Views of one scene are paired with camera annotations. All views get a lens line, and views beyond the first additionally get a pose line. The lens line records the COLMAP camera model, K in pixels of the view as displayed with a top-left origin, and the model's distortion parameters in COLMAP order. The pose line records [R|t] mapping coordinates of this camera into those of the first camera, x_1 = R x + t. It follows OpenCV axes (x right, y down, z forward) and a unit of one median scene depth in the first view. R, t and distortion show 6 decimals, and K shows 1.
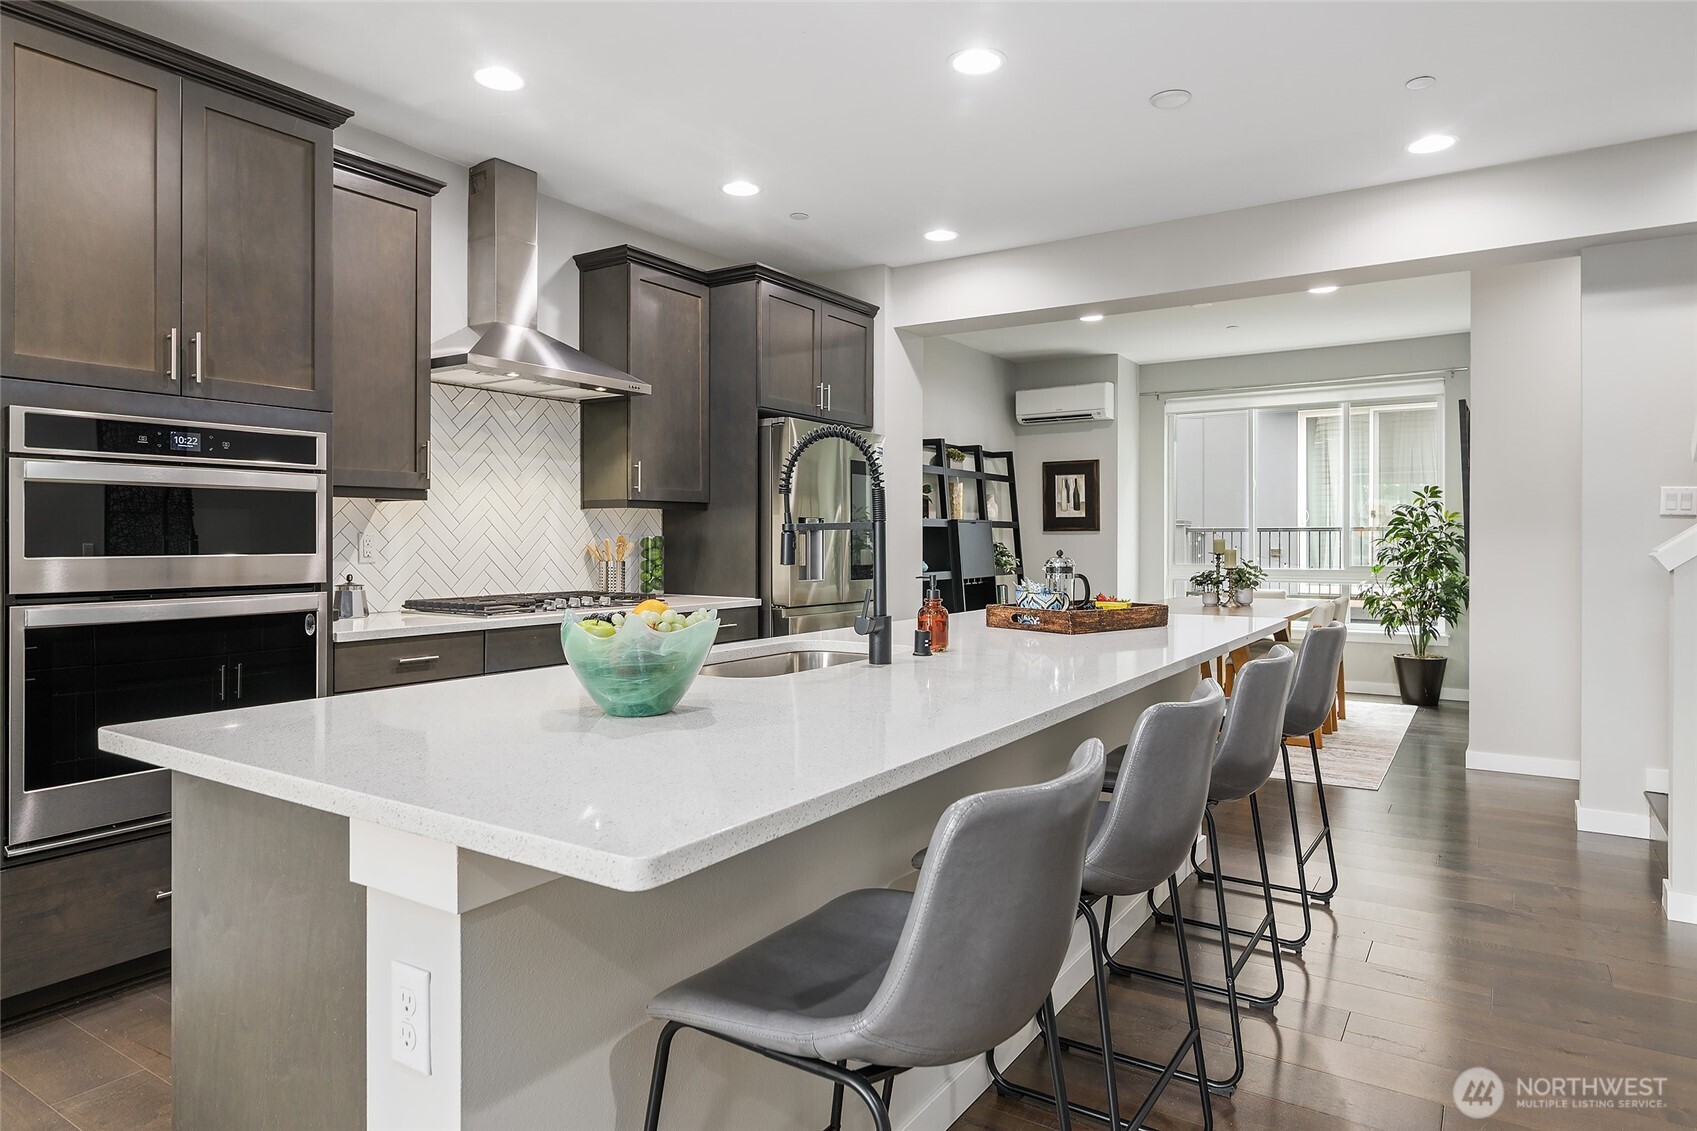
lens RADIAL K [[999.1, 0, 893.8], [0, 999.1, 542.1], [0, 0, 1]] dist [-0.008404, -0.001340]
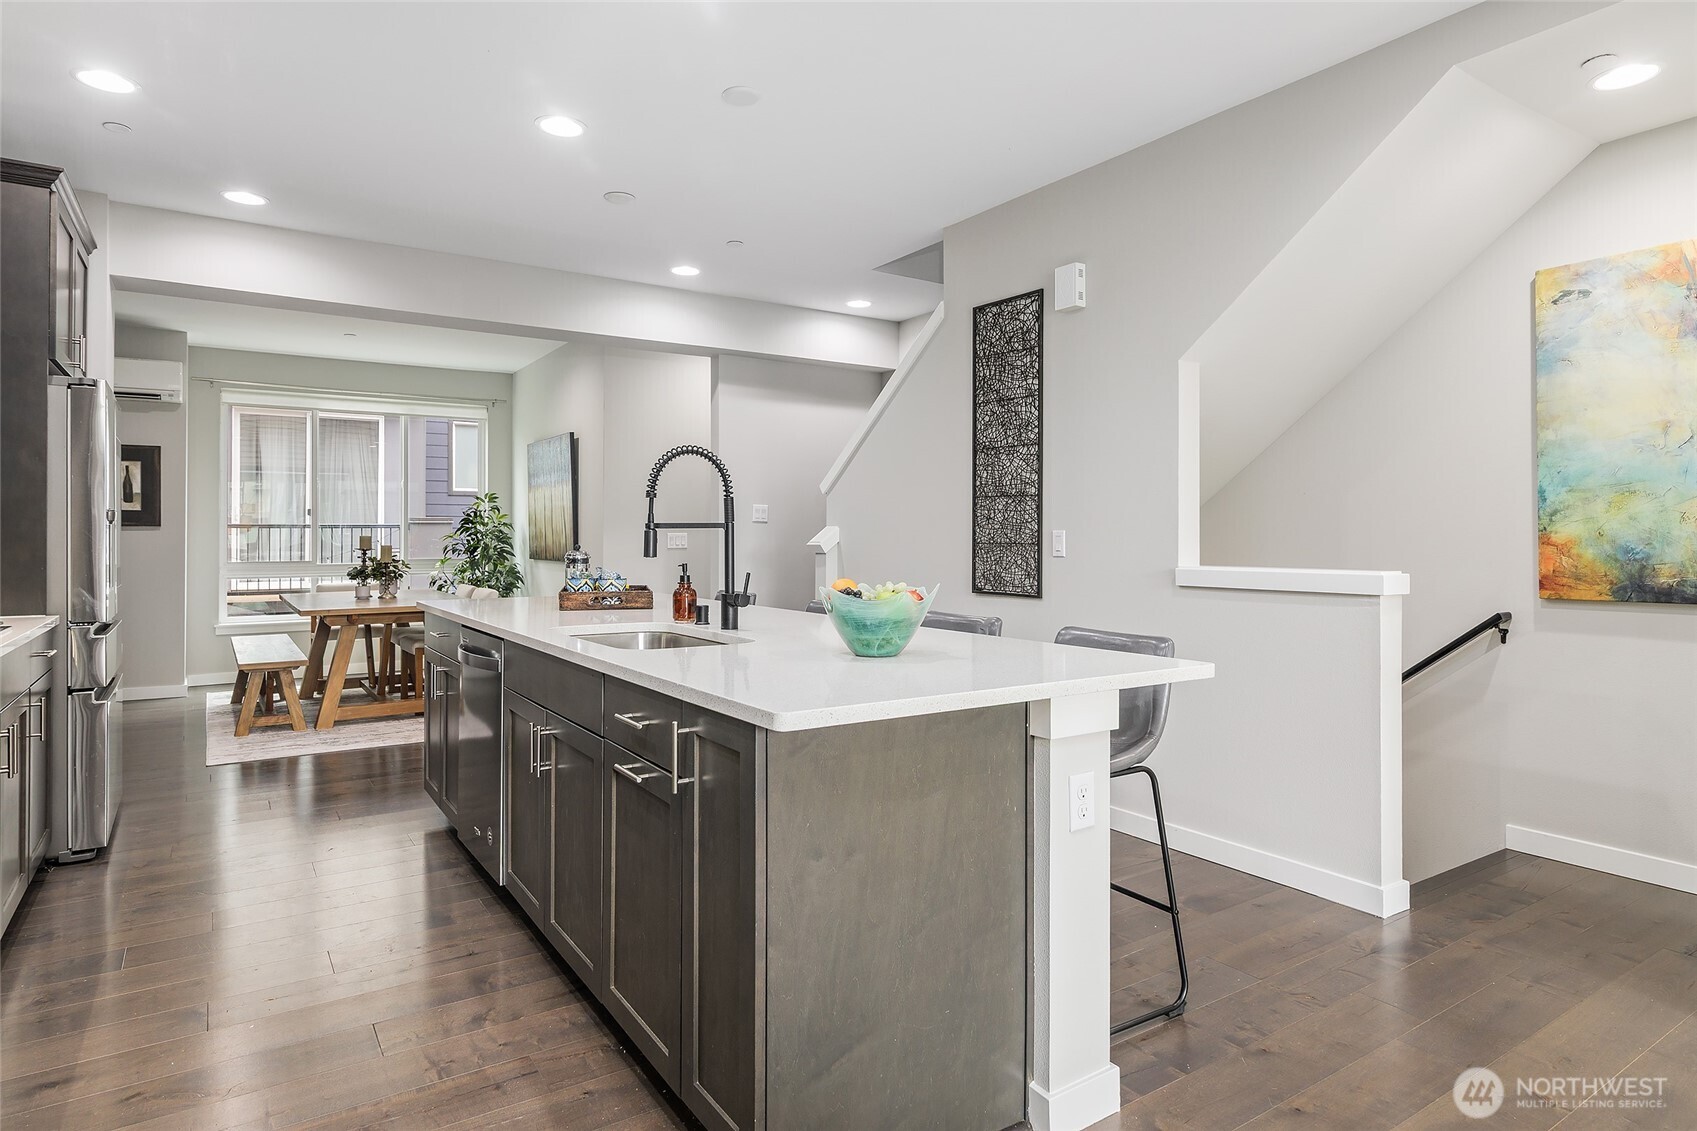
lens RADIAL K [[956.1, 0, 838.1], [0, 956.1, 528.0], [0, 0, 1]] dist [-0.000081, 0.000014]
pose [[0.417095, 0.005555, 0.908846, -0.339750], [0.003535, 0.999964, -0.007734, -0.001172], [-0.908856, 0.006438, 0.417061, 0.101749]]
